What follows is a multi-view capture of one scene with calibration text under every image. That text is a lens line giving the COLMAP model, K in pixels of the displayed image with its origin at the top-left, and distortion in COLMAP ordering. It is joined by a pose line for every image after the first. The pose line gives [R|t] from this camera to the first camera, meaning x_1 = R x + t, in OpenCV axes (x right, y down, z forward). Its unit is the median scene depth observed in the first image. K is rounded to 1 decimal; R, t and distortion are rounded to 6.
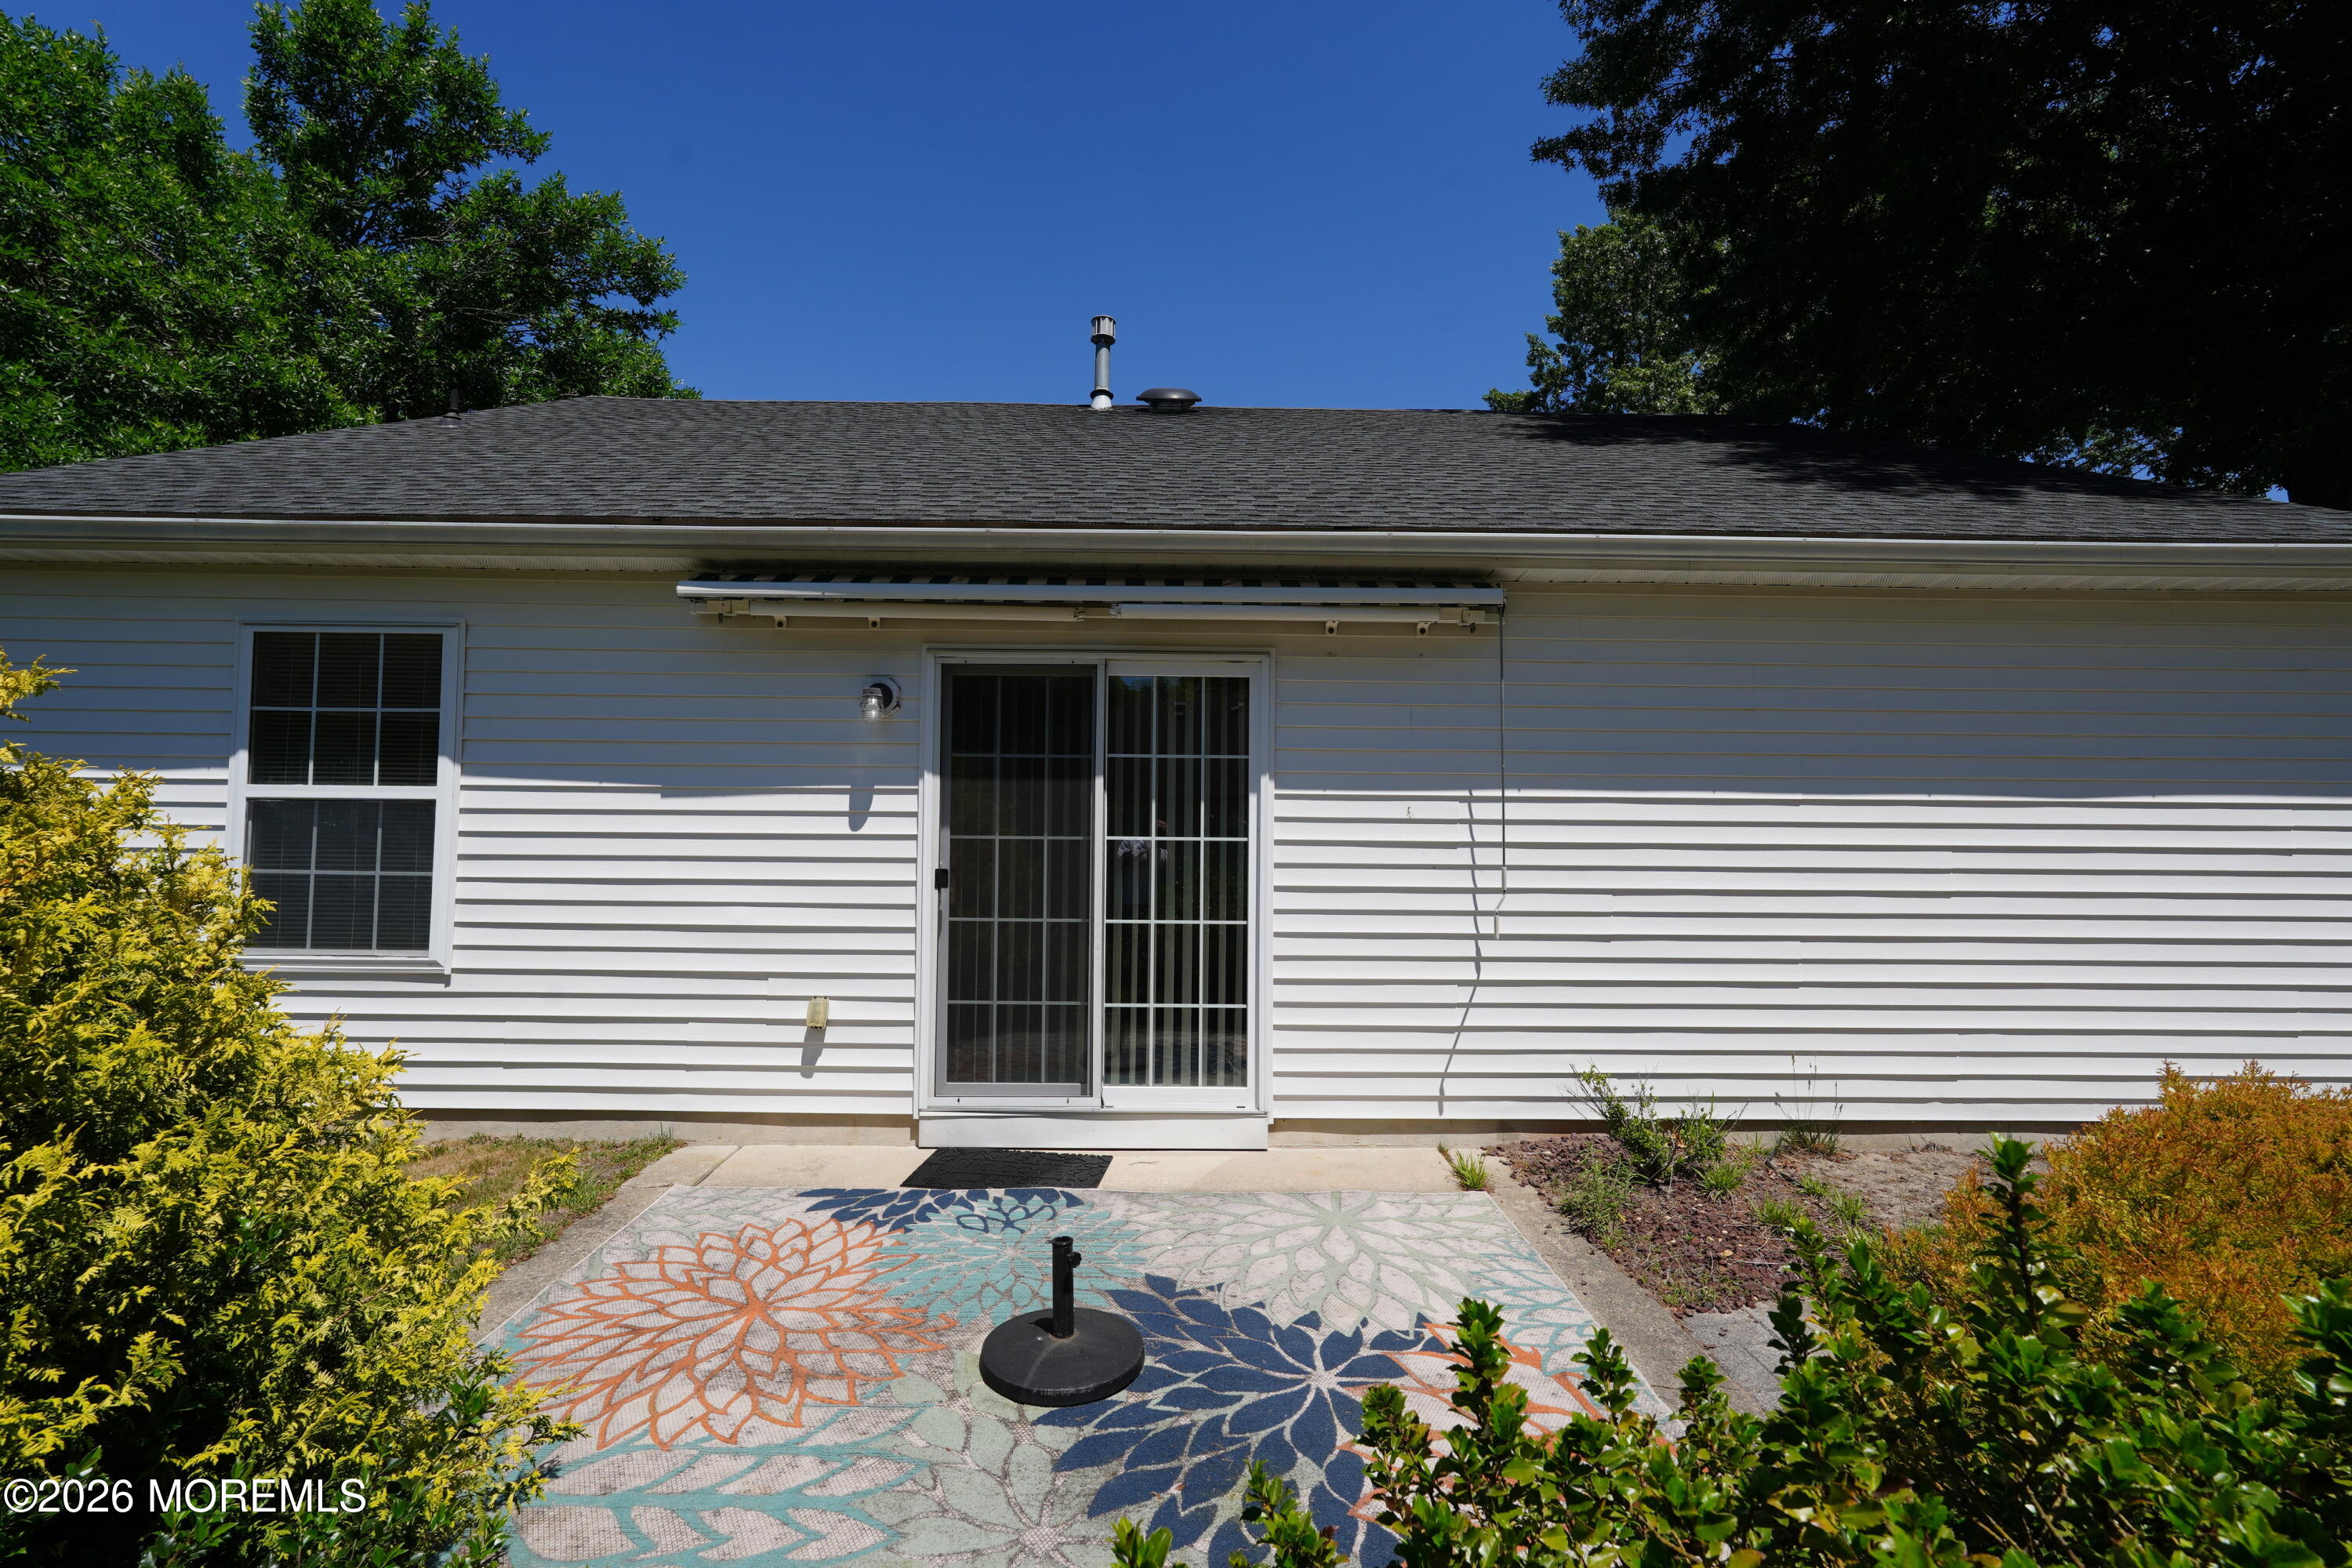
lens RADIAL K [[1076.4, 0, 1175.9], [0, 1076.4, 782.0], [0, 0, 1]] dist [0.000747, 0.000013]
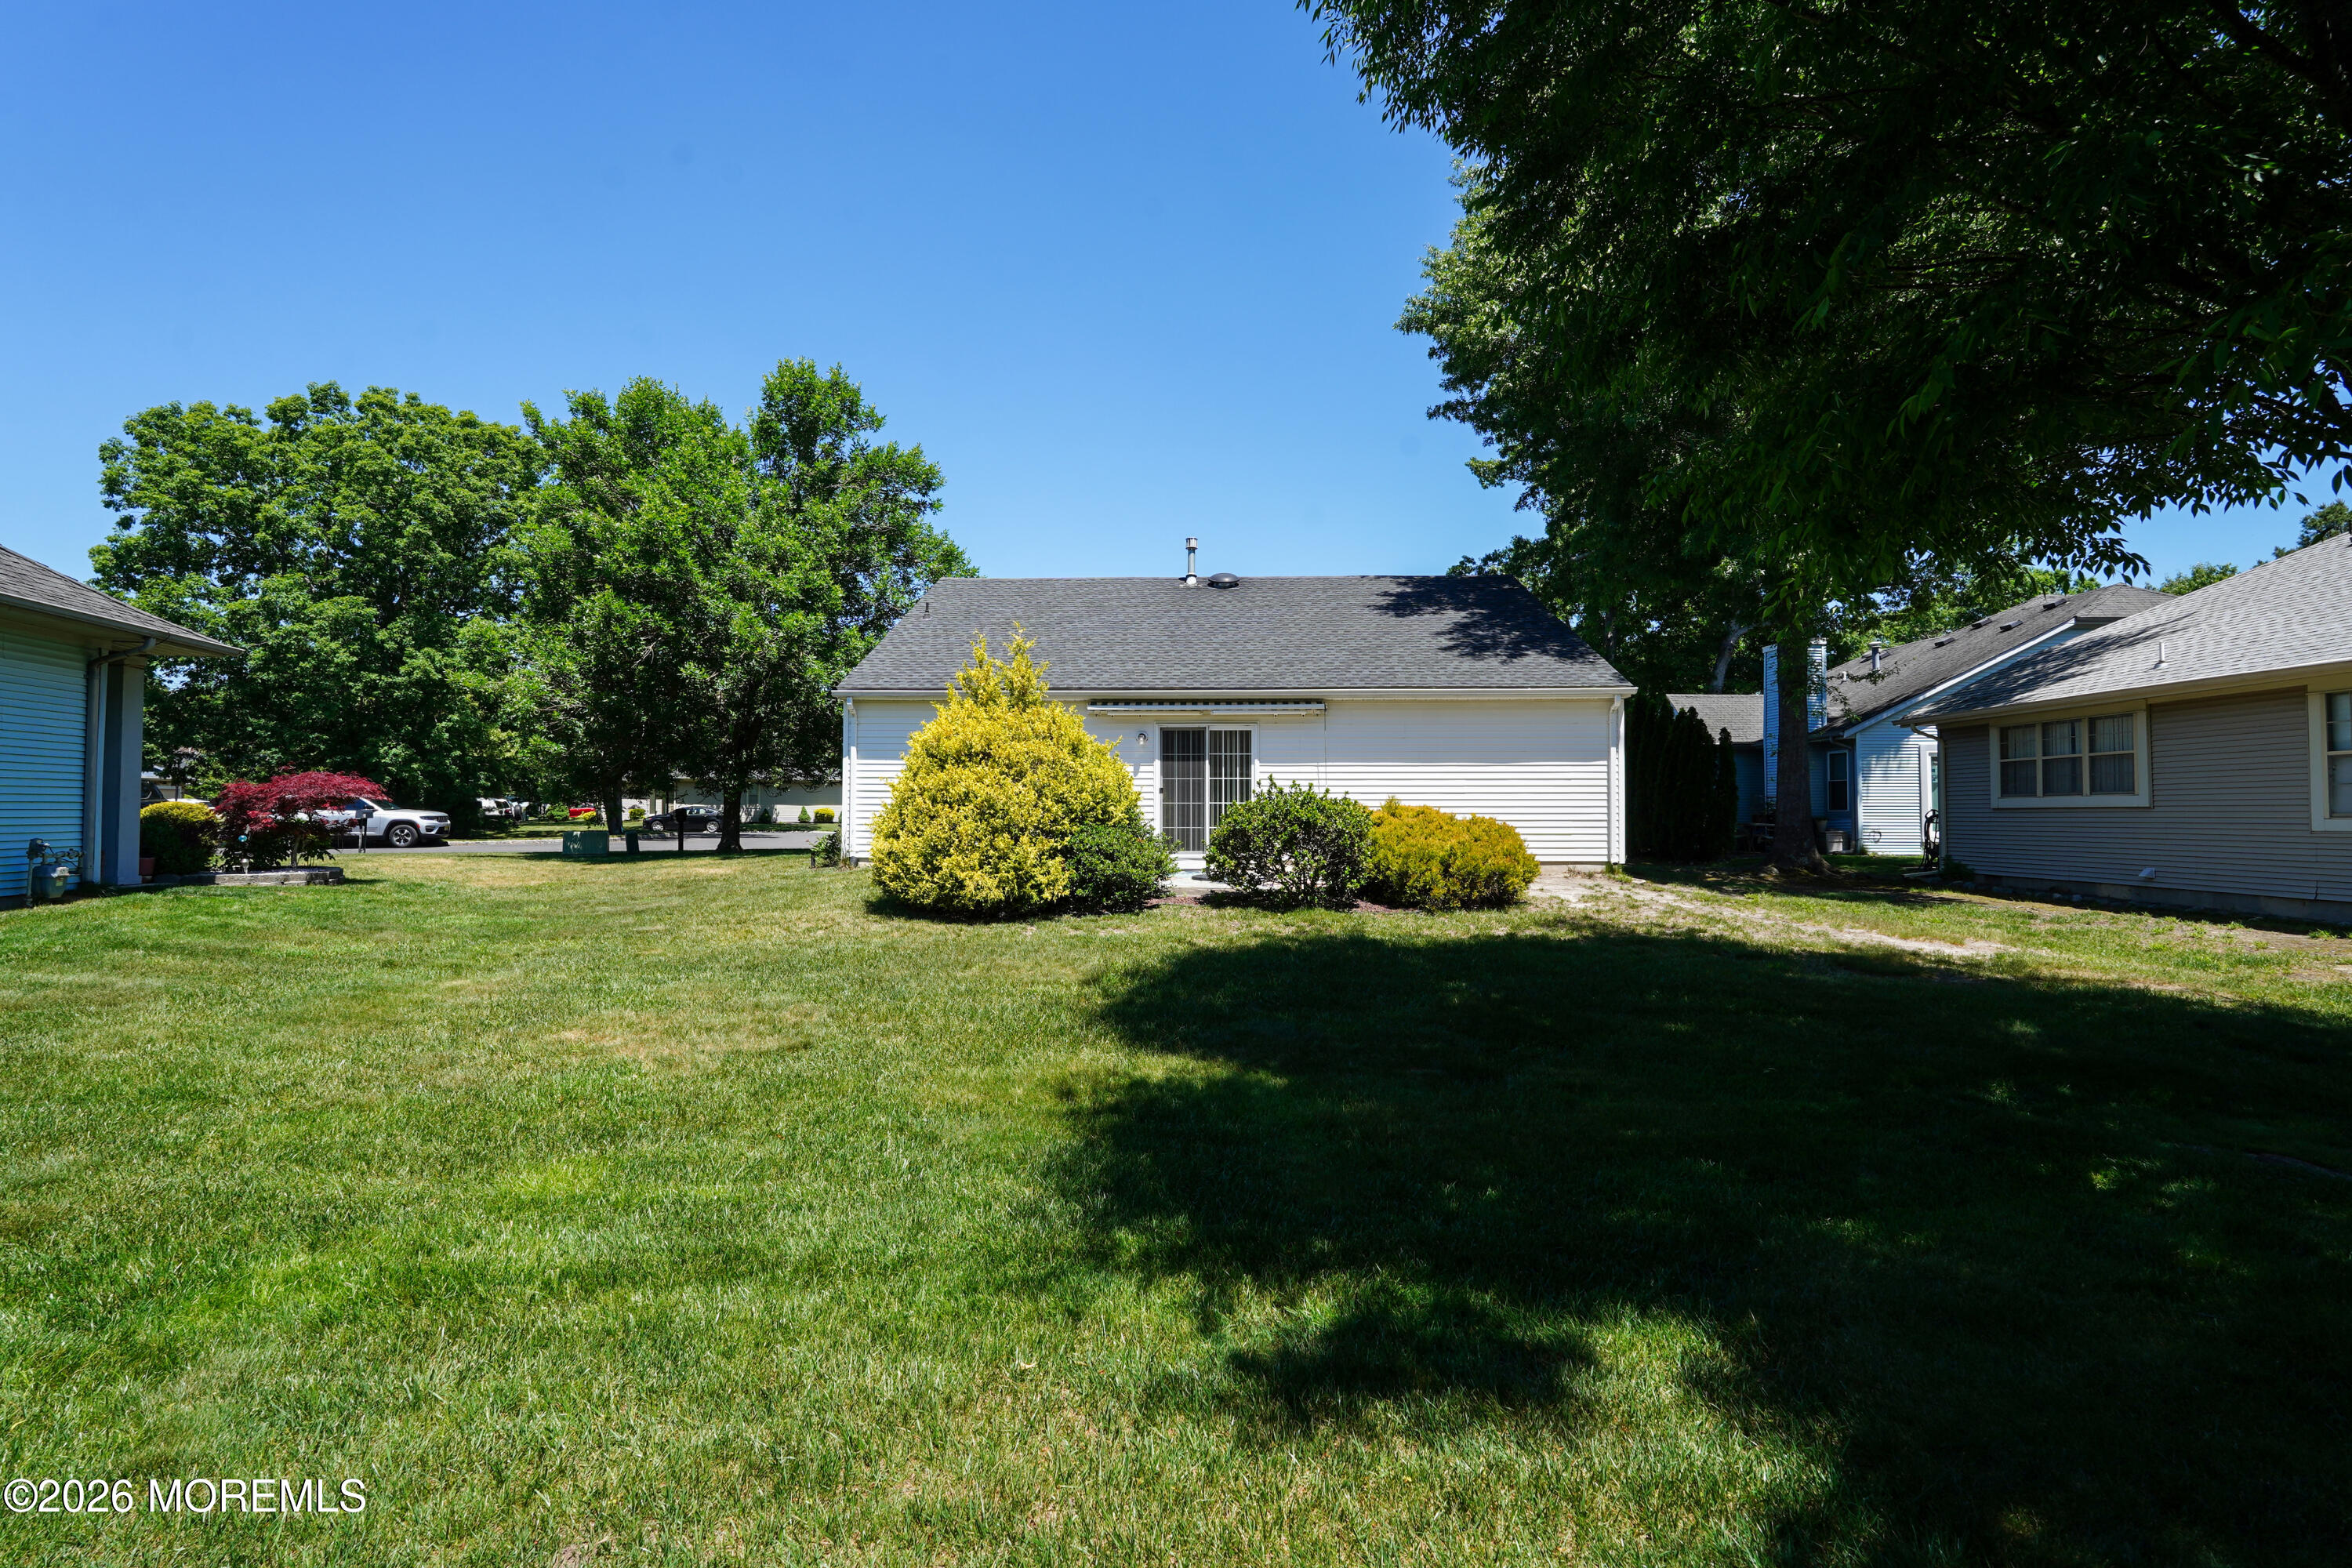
lens RADIAL K [[1076.4, 0, 1172.4], [0, 1076.4, 778.9], [0, 0, 1]] dist [0.000747, 0.000013]
pose [[0.998584, -0.006642, -0.052789, -0.000731], [0.007016, 0.999952, 0.006900, 0.029094], [0.052741, -0.007261, 0.998582, -2.413277]]
